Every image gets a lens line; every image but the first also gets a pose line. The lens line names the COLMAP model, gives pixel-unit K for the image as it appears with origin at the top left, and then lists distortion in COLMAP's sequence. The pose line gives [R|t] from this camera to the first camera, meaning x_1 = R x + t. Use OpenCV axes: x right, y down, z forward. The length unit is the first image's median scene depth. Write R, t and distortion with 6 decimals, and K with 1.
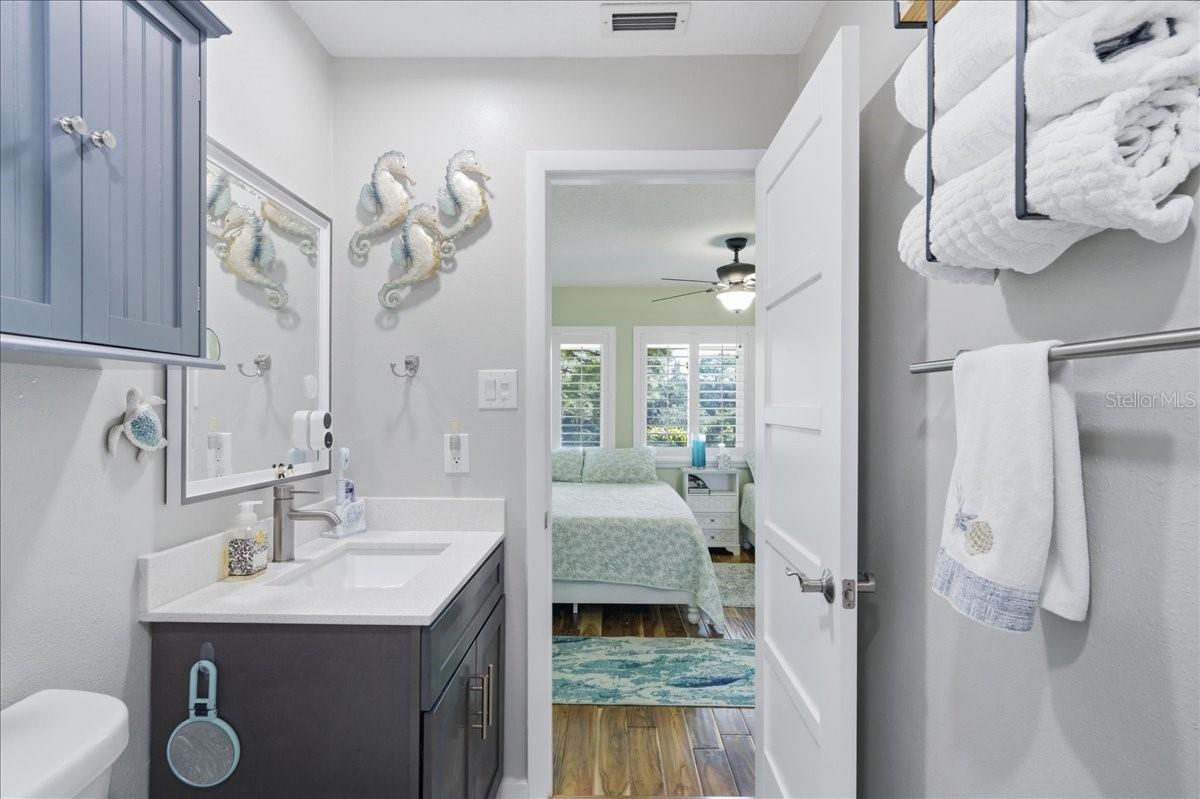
lens RADIAL K [[578.3, 0, 596.4], [0, 578.3, 395.1], [0, 0, 1]] dist [-0.001544, -0.000188]
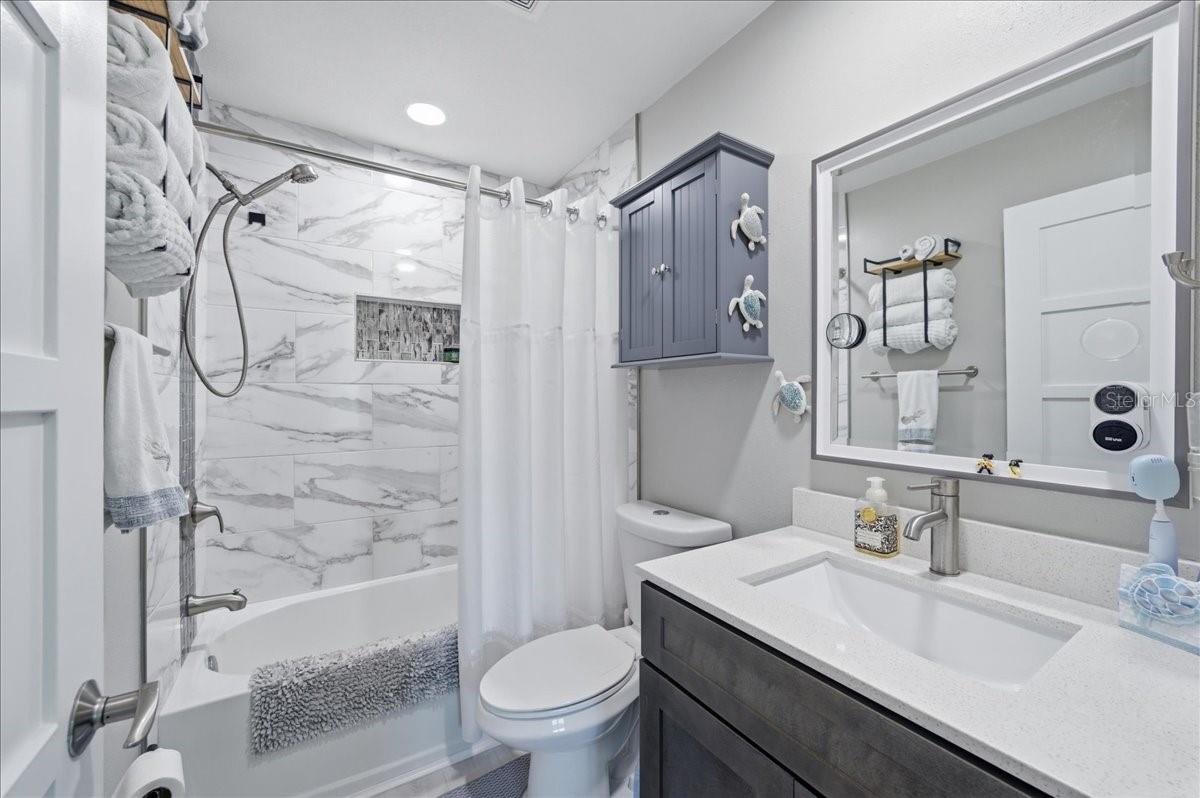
lens RADIAL K [[486.8, 0, 598.1], [0, 486.8, 393.8], [0, 0, 1]] dist [-0.021971, 0.009736]
pose [[-0.823013, -0.009672, -0.567940, 0.279213], [0.006971, 0.999608, -0.027126, 0.064871], [0.567980, -0.026284, -0.822623, 1.503202]]
